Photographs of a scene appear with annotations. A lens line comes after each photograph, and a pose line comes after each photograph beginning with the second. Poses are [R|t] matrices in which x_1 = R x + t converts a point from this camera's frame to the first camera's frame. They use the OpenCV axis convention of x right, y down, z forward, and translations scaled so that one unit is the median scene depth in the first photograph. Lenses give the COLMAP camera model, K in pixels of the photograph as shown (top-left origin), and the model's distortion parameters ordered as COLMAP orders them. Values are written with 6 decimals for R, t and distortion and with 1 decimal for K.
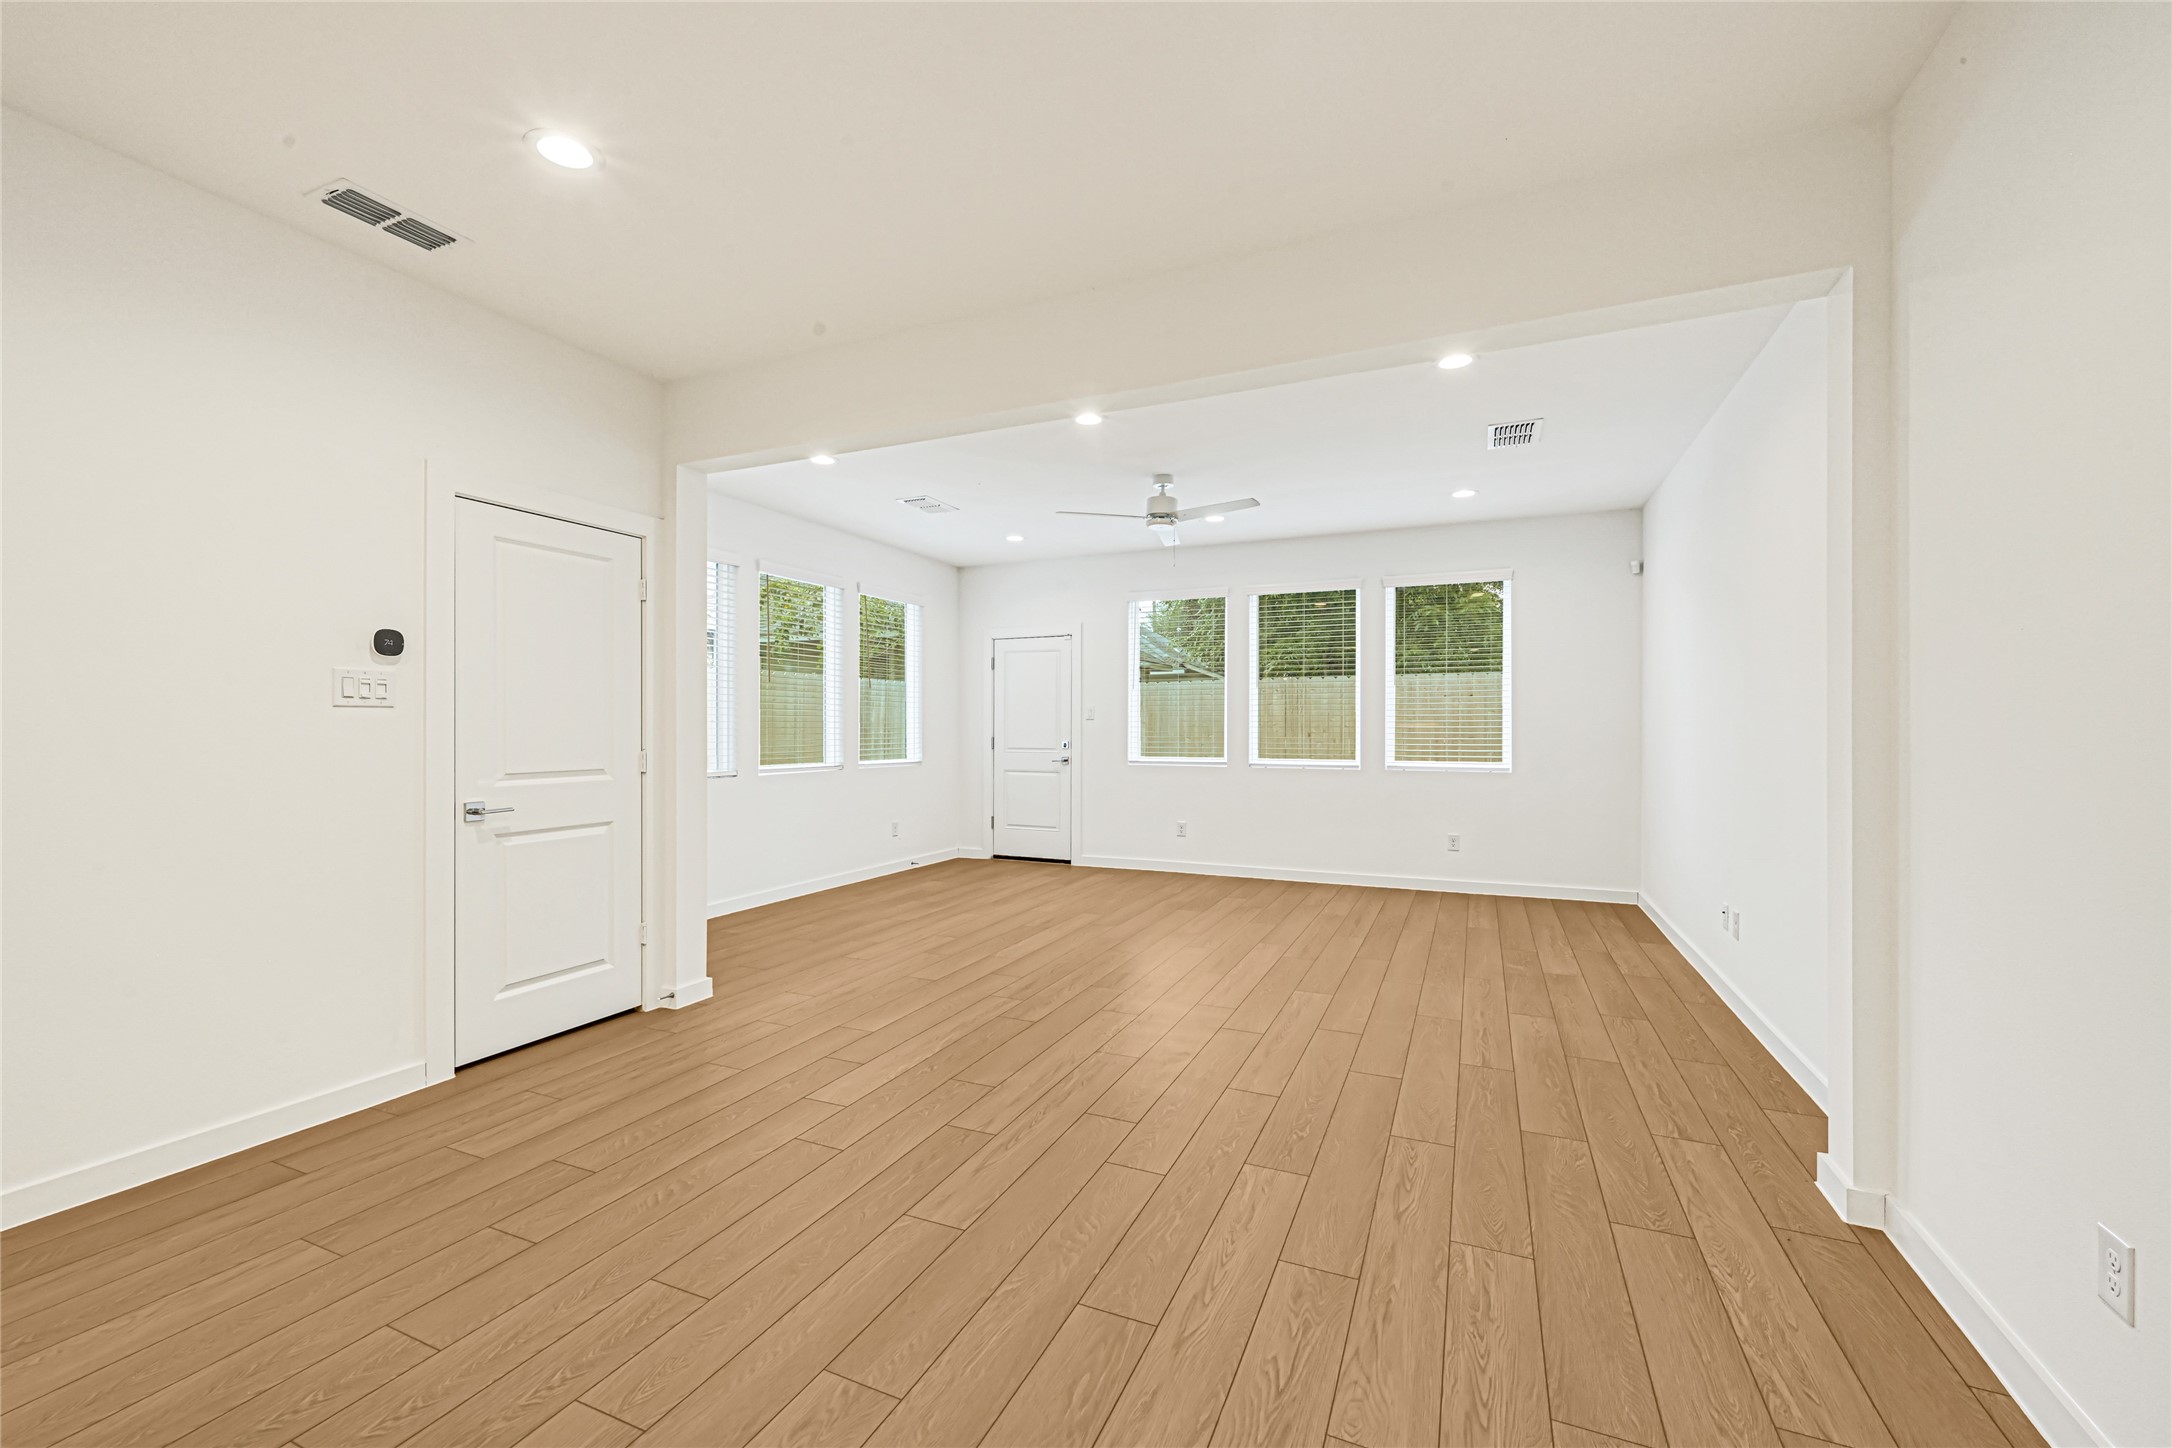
lens RADIAL K [[883.0, 0, 1085.1], [0, 883.0, 726.8], [0, 0, 1]] dist [0.001234, 0.000024]
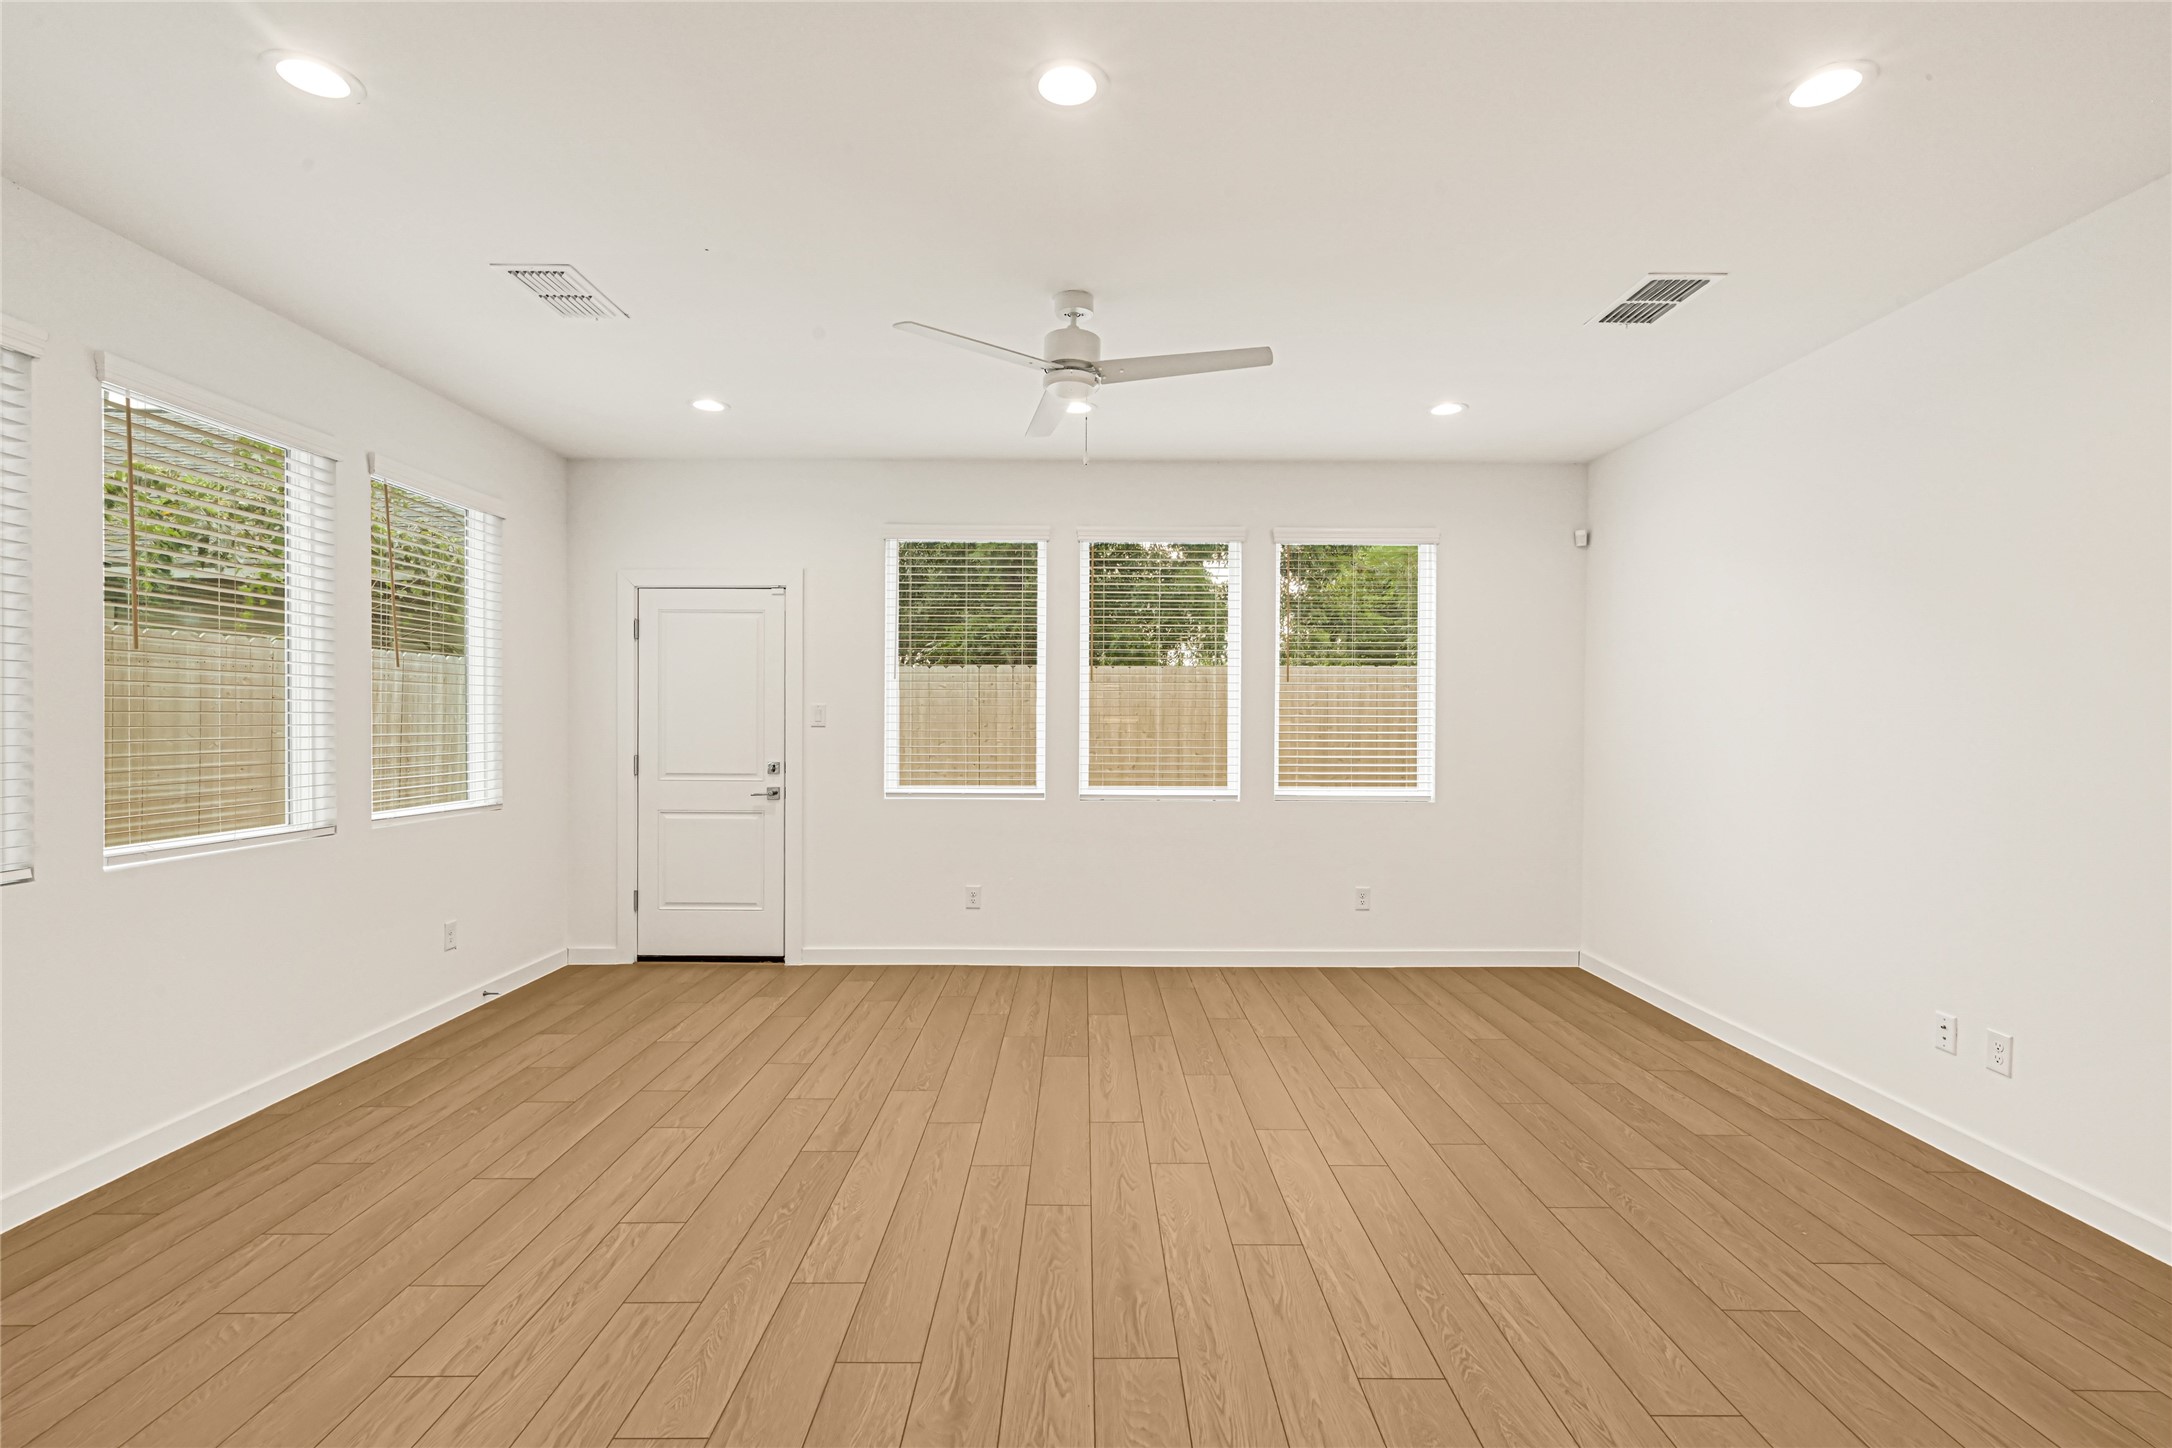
lens RADIAL K [[986.4, 0, 1085.5], [0, 986.4, 729.3], [0, 0, 1]] dist [0.005827, -0.000316]
pose [[0.911230, -0.000364, 0.411898, -0.121512], [-0.004197, 0.999939, 0.010170, -0.015908], [-0.411877, -0.010996, 0.911173, 0.334365]]
